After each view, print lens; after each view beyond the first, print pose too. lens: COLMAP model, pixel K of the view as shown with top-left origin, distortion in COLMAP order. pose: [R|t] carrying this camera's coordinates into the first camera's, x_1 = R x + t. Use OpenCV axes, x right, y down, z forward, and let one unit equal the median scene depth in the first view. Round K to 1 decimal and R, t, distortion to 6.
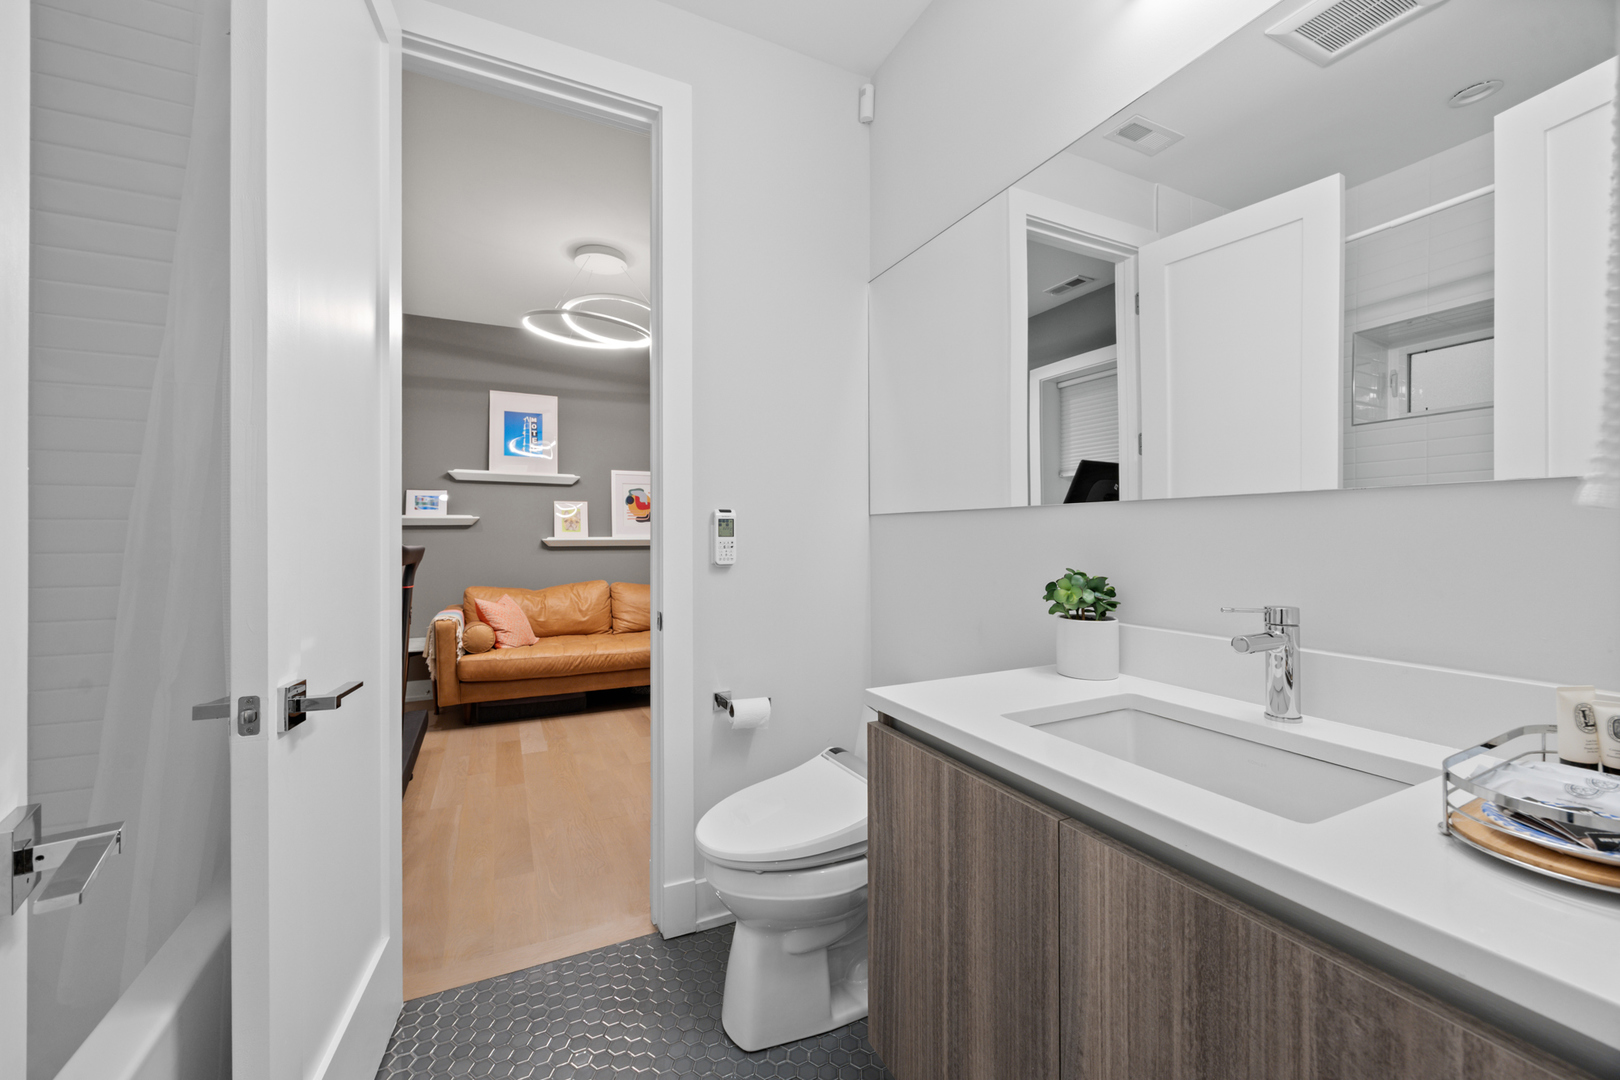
lens RADIAL K [[628.8, 0, 807.2], [0, 628.8, 538.1], [0, 0, 1]] dist [0.000208, -0.000010]
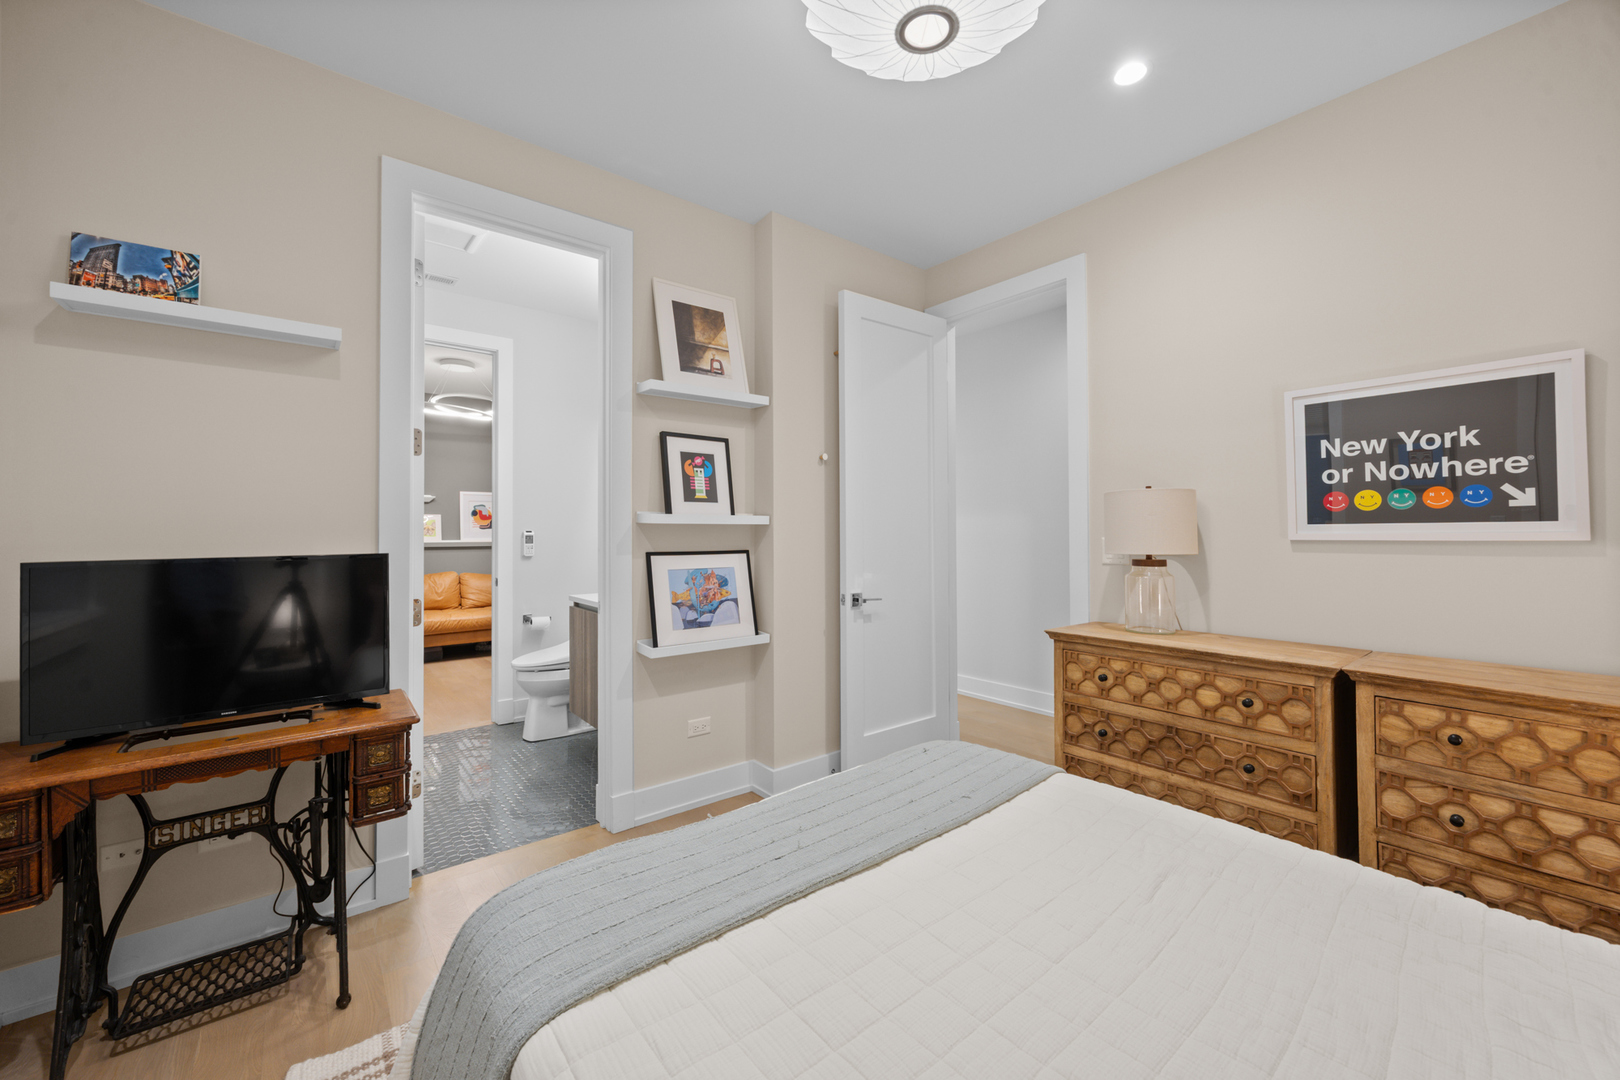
lens RADIAL K [[628.8, 0, 813.7], [0, 628.8, 534.1], [0, 0, 1]] dist [0.000208, -0.000010]
pose [[0.973376, 0.001912, 0.229208, 0.135286], [-0.001103, 0.999993, -0.003658, -0.011448], [-0.229213, 0.003308, 0.973371, -0.552990]]
